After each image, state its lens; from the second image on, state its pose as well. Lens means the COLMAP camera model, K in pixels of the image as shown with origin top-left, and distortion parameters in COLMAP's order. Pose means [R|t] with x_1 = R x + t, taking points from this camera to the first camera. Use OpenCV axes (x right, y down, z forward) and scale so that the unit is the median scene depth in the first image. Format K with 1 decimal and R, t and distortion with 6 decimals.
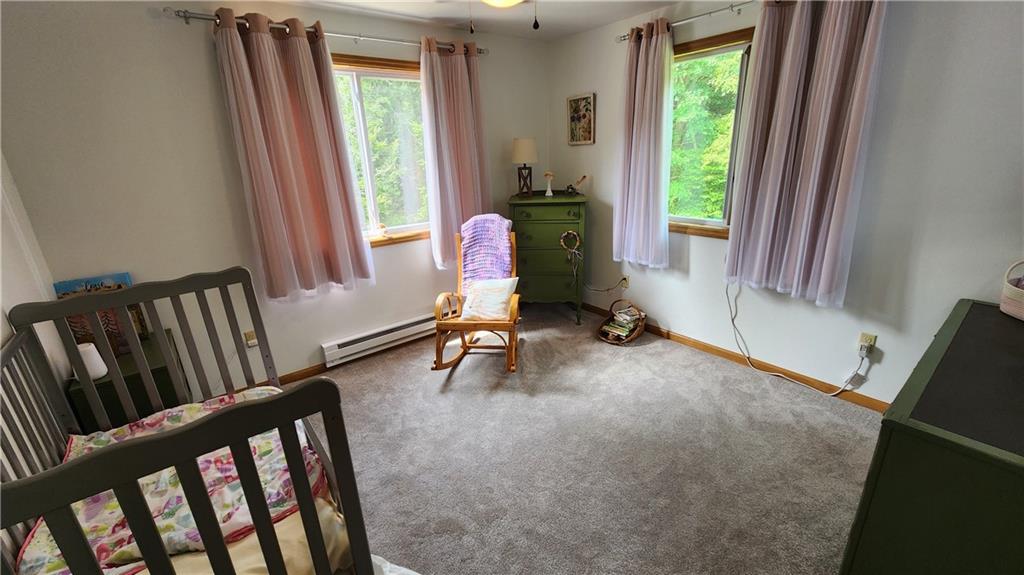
lens RADIAL K [[418.4, 0, 507.7], [0, 418.4, 290.5], [0, 0, 1]] dist [-0.003279, 0.000756]
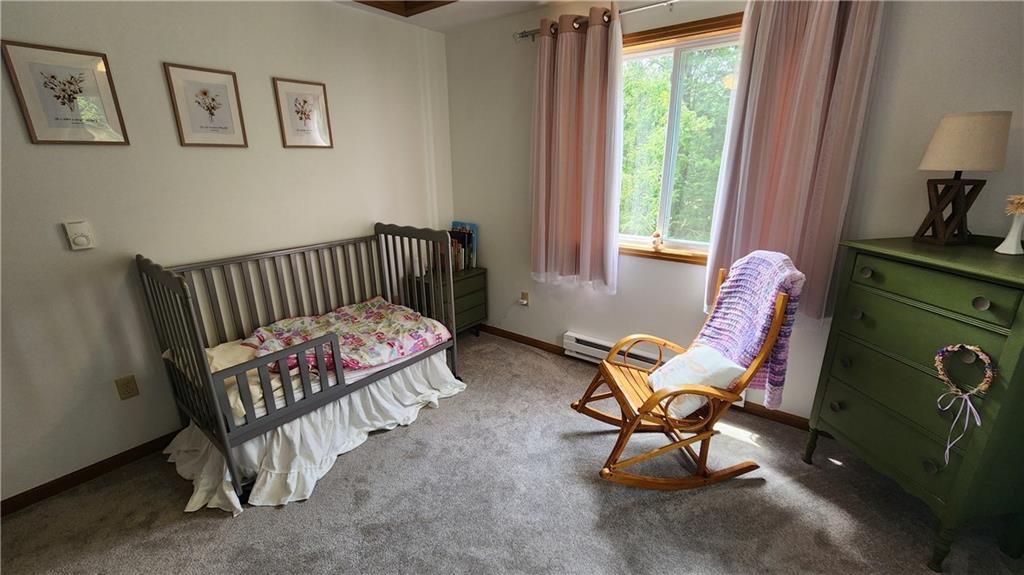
lens RADIAL K [[418.4, 0, 517.6], [0, 418.4, 286.8], [0, 0, 1]] dist [-0.003279, 0.000756]
pose [[0.243245, 0.311202, -0.918687, 0.419070], [-0.310626, 0.922246, 0.230161, -0.162428], [0.918882, 0.229382, 0.320999, 0.502134]]
